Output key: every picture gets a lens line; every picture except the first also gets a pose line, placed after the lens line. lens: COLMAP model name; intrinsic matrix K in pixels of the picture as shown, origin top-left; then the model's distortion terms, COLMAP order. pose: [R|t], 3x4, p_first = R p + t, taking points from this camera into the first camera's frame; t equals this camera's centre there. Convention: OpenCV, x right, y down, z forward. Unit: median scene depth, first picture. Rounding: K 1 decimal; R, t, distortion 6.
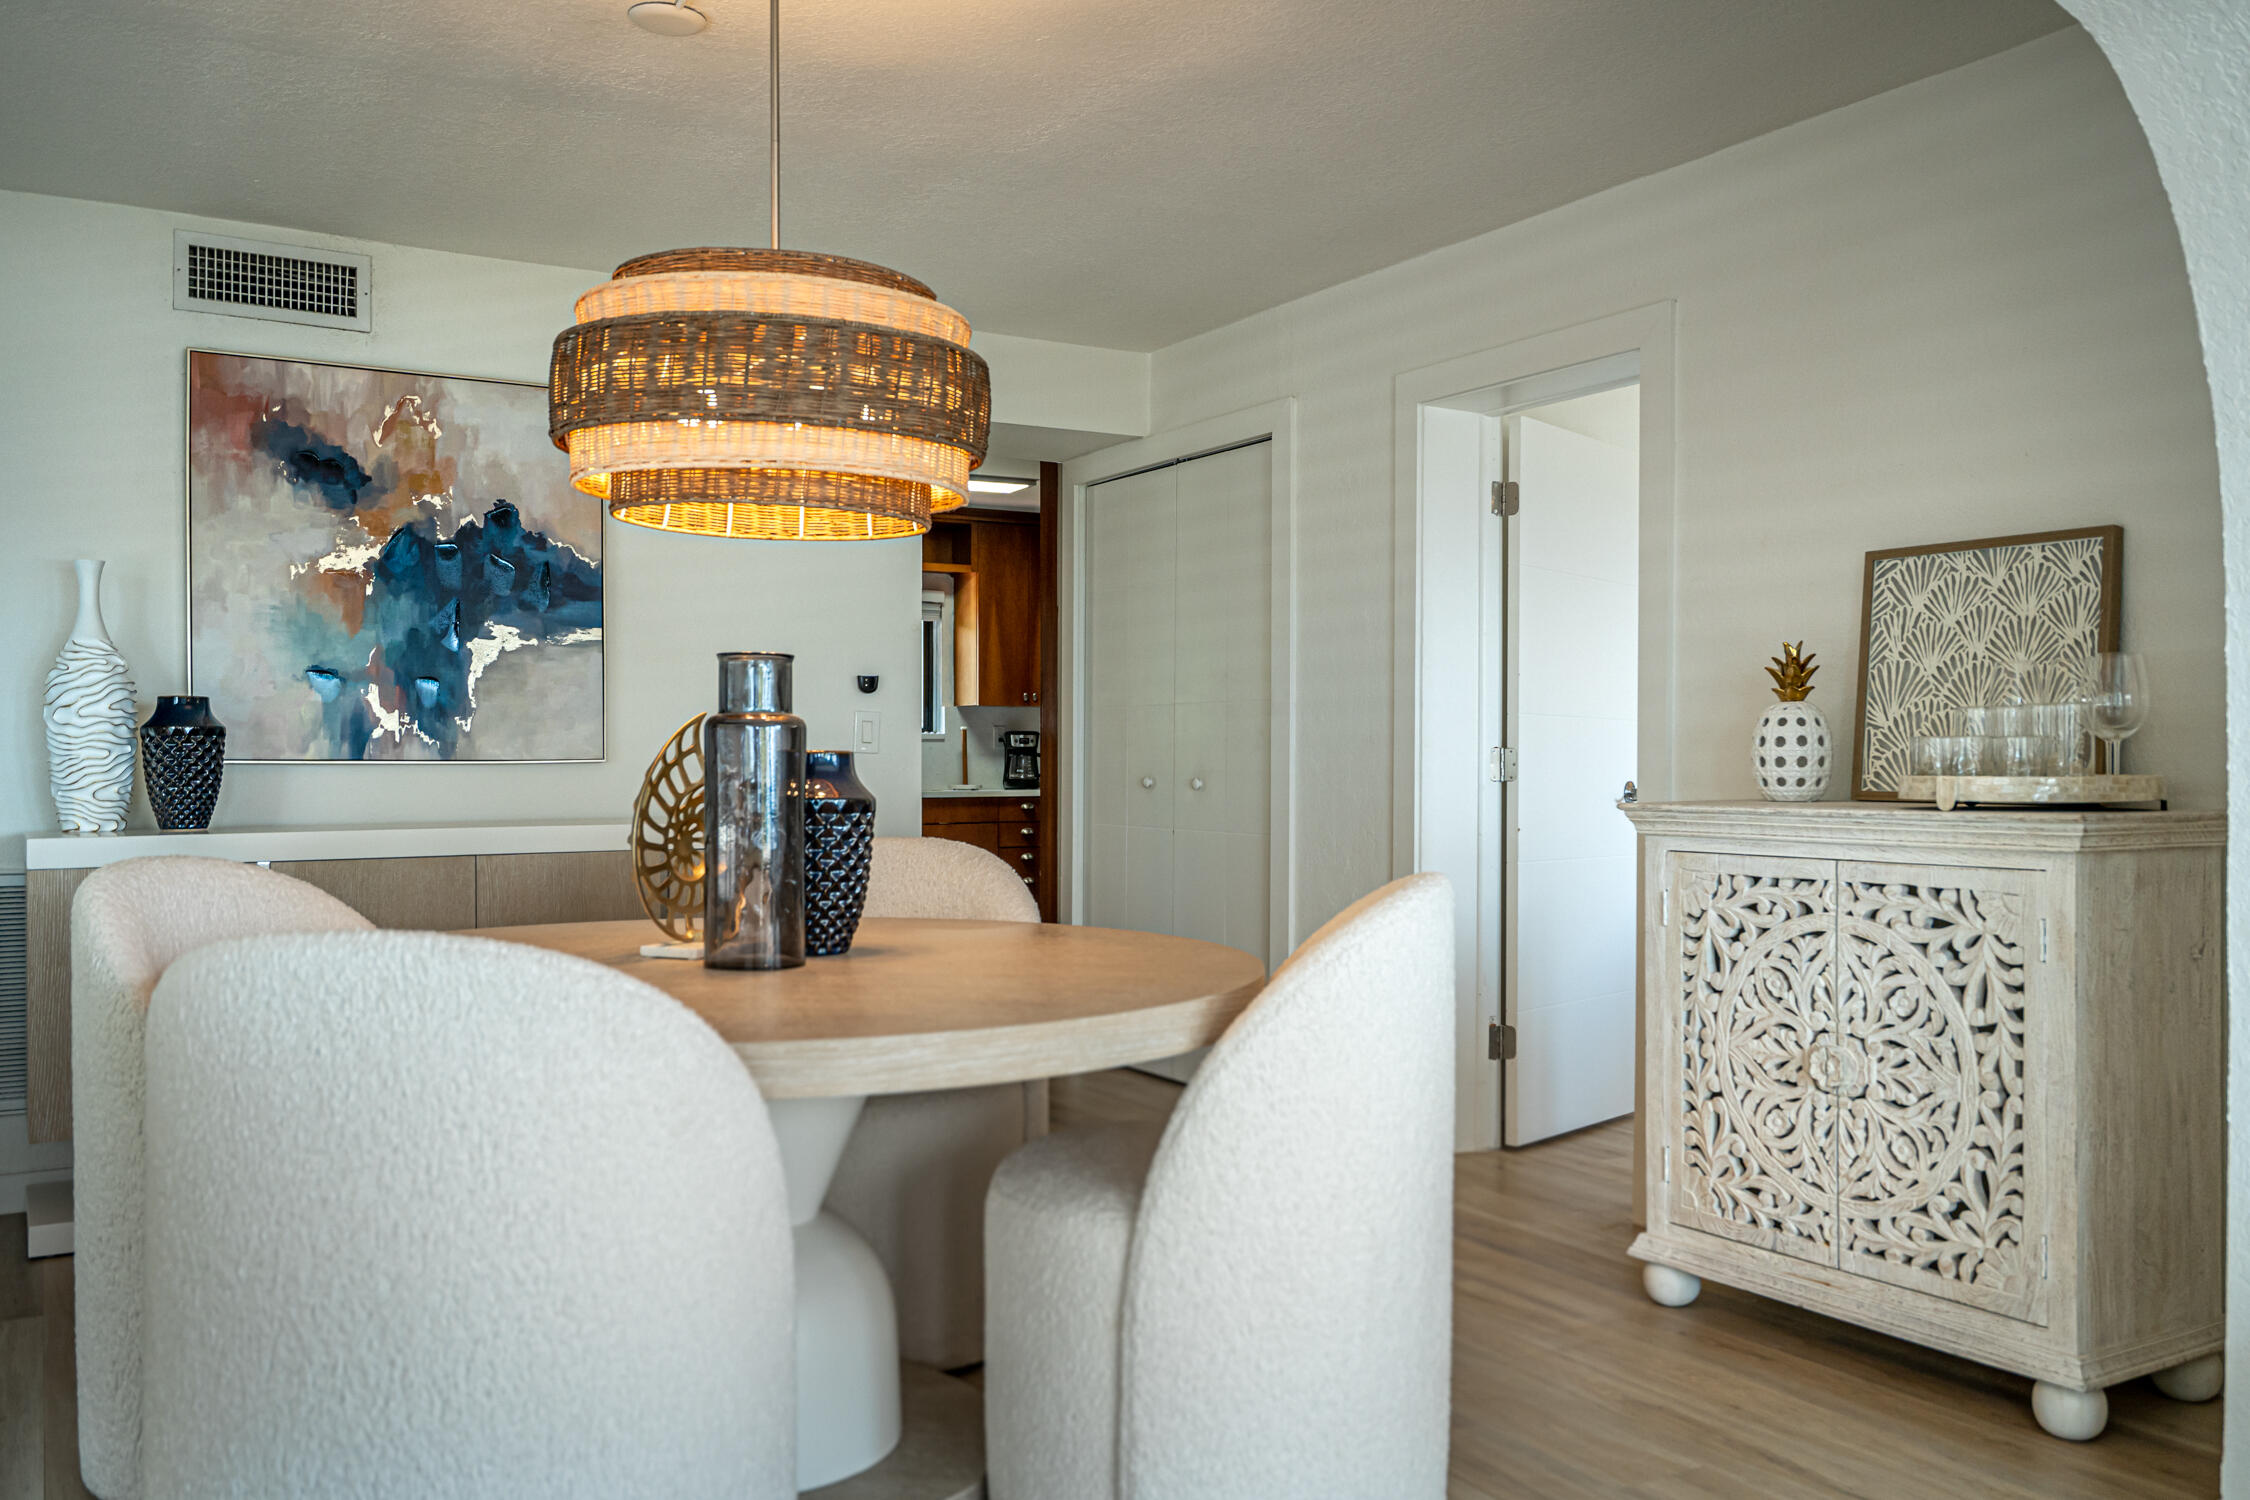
lens RADIAL K [[1840.8, 0, 1129.9], [0, 1840.8, 779.4], [0, 0, 1]] dist [-0.000231, -0.001450]
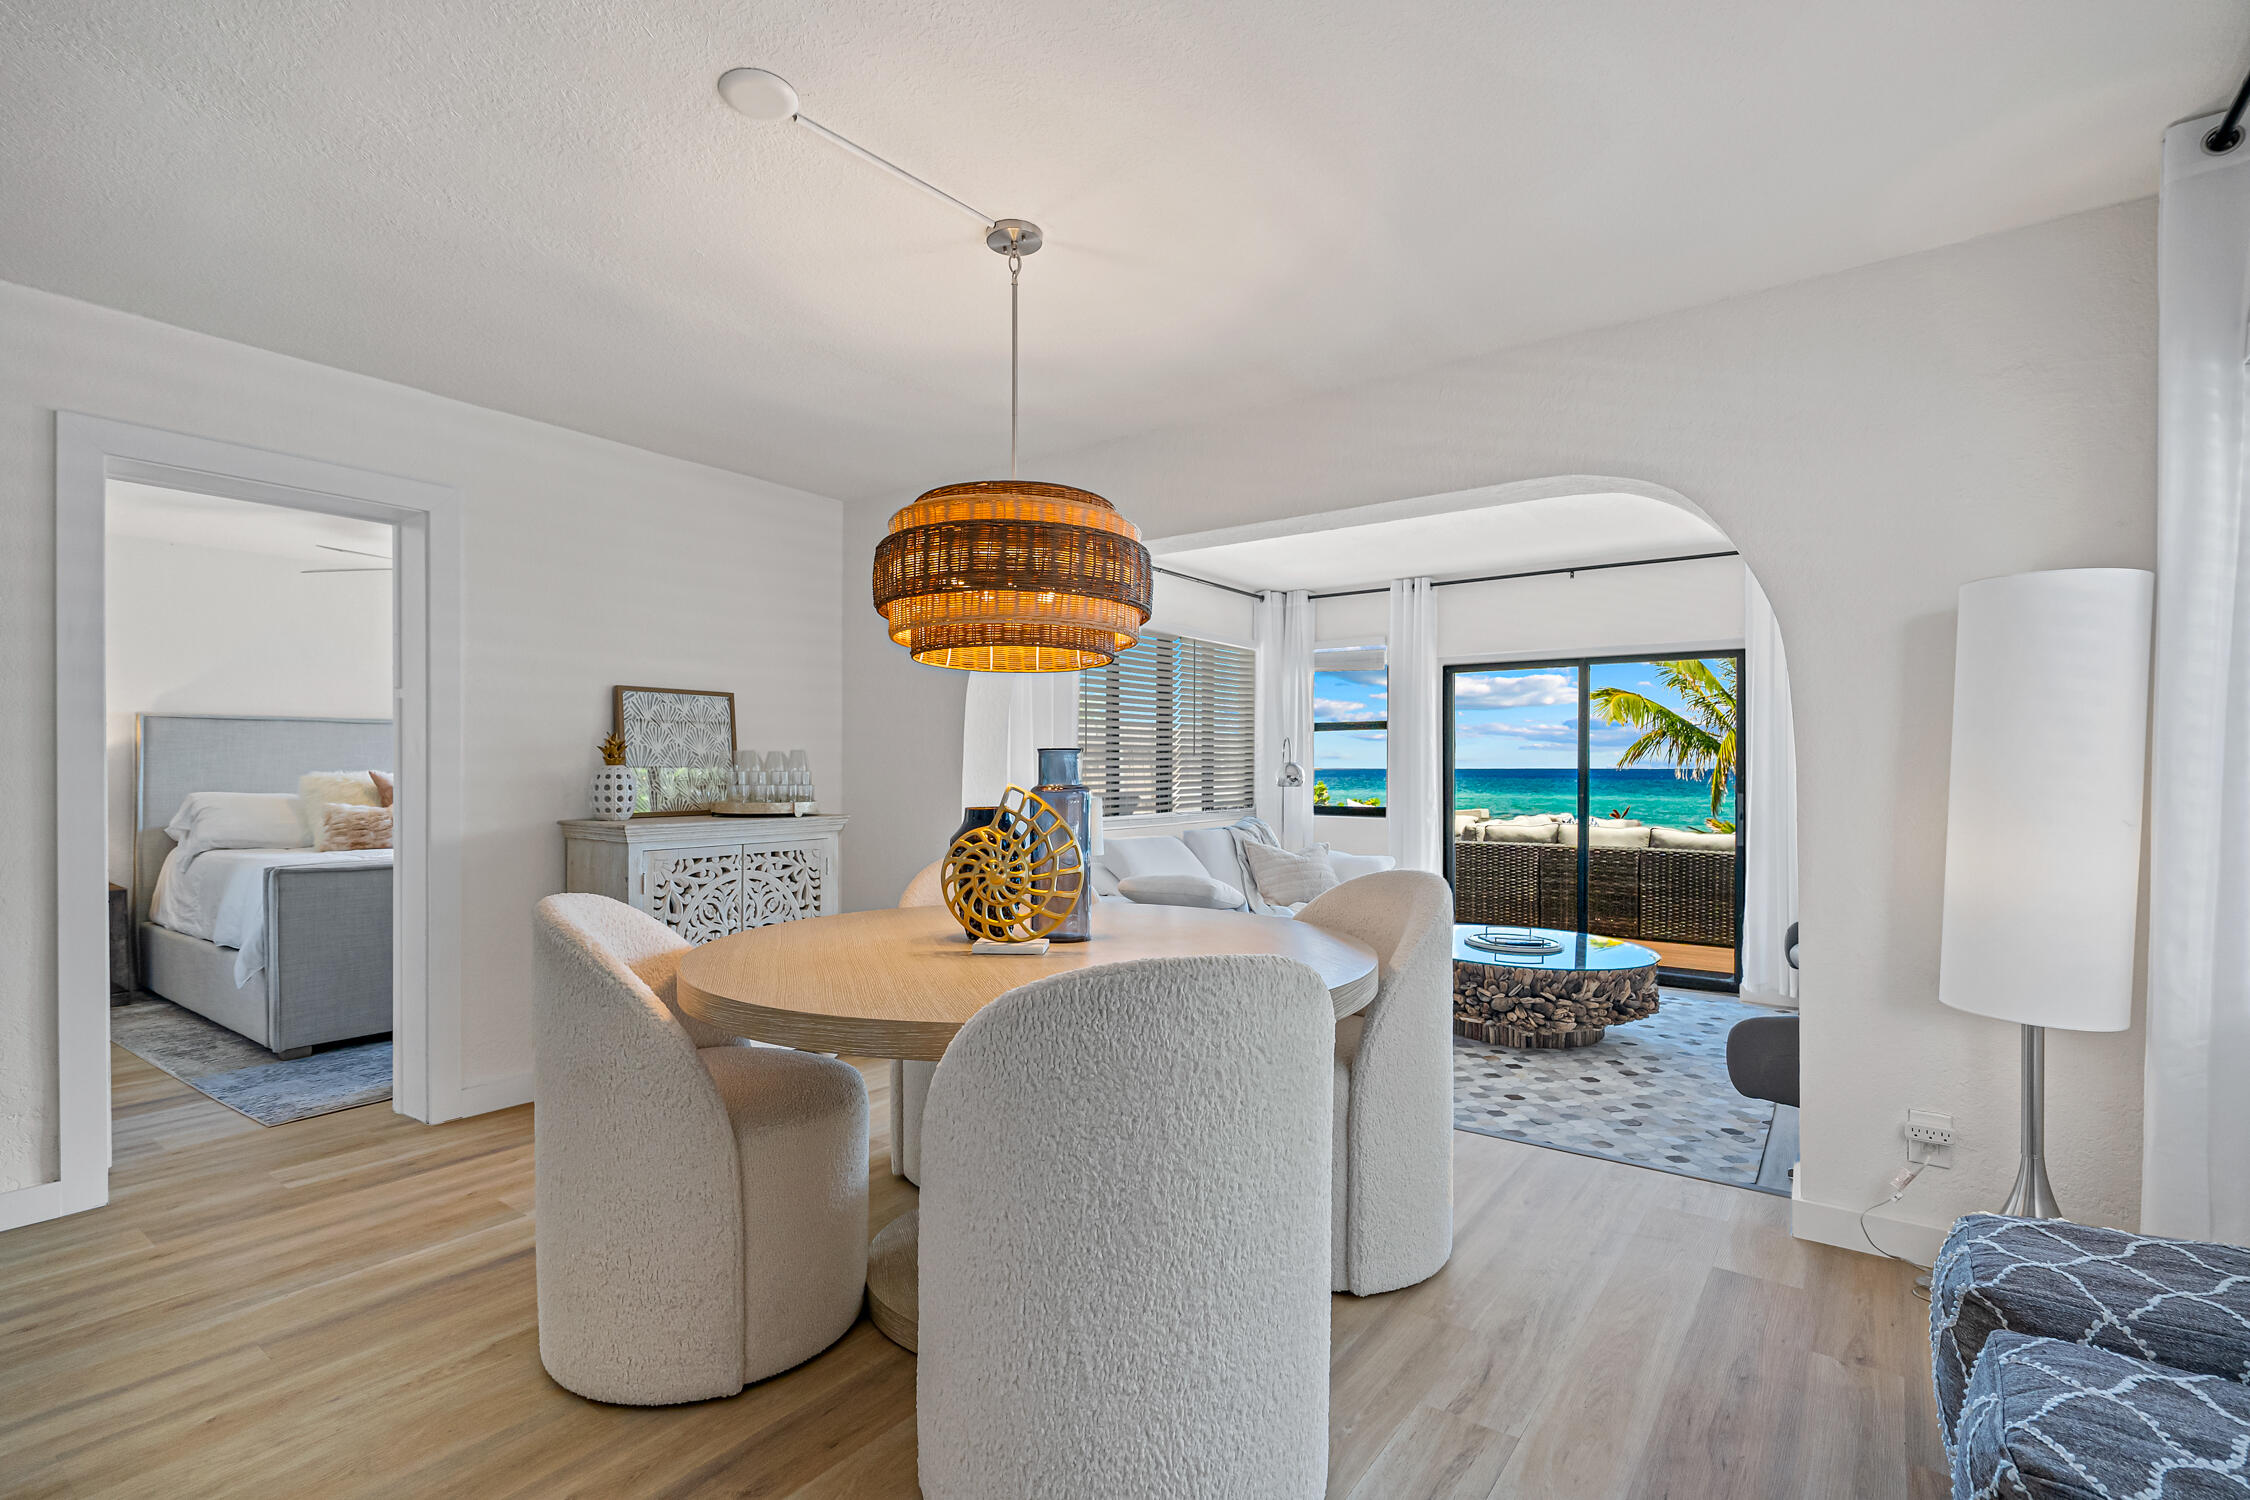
lens RADIAL K [[1047.8, 0, 1125.4], [0, 1047.8, 771.6], [0, 0, 1]] dist [-0.002210, 0.000395]
pose [[-0.390335, -0.002959, 0.920668, -0.870966], [0.009965, 0.999923, 0.007438, -0.043097], [-0.920619, 0.012078, -0.390276, 1.047218]]
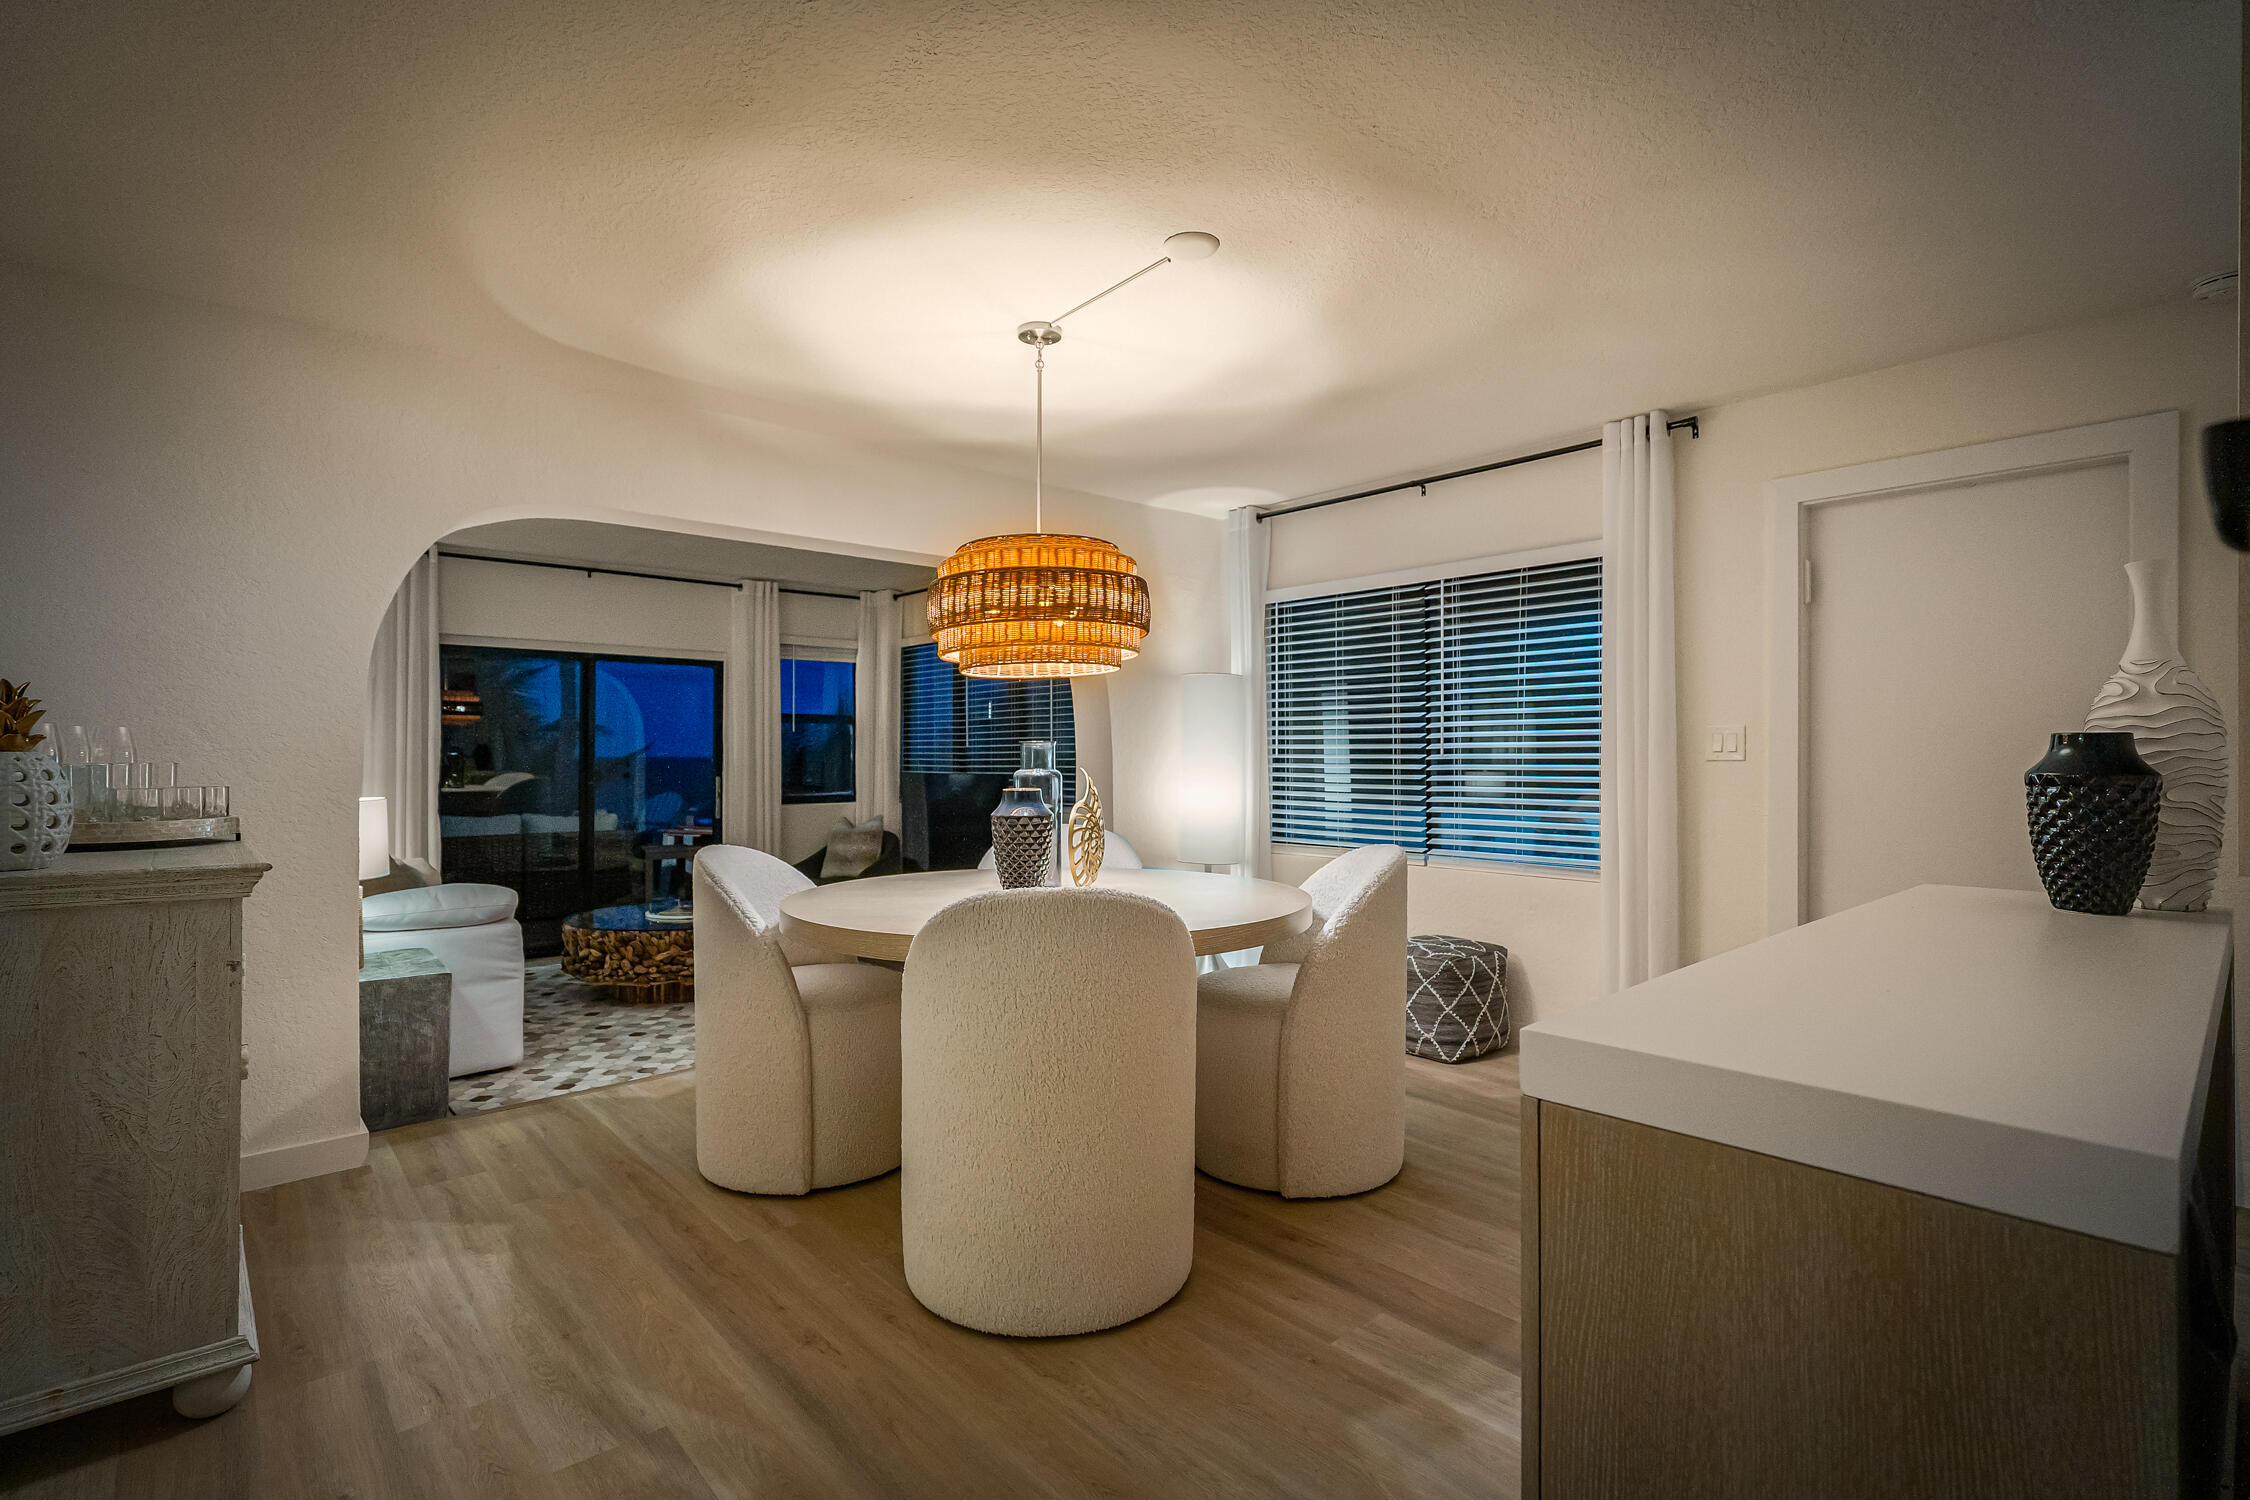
lens RADIAL K [[1069.3, 0, 1115.5], [0, 1069.3, 750.6], [0, 0, 1]] dist [-0.000383, 0.000934]
pose [[-0.984466, 0.002110, -0.175562, -0.069246], [0.000612, 0.999963, 0.008587, -0.054609], [0.175574, 0.008346, -0.984431, 1.766544]]
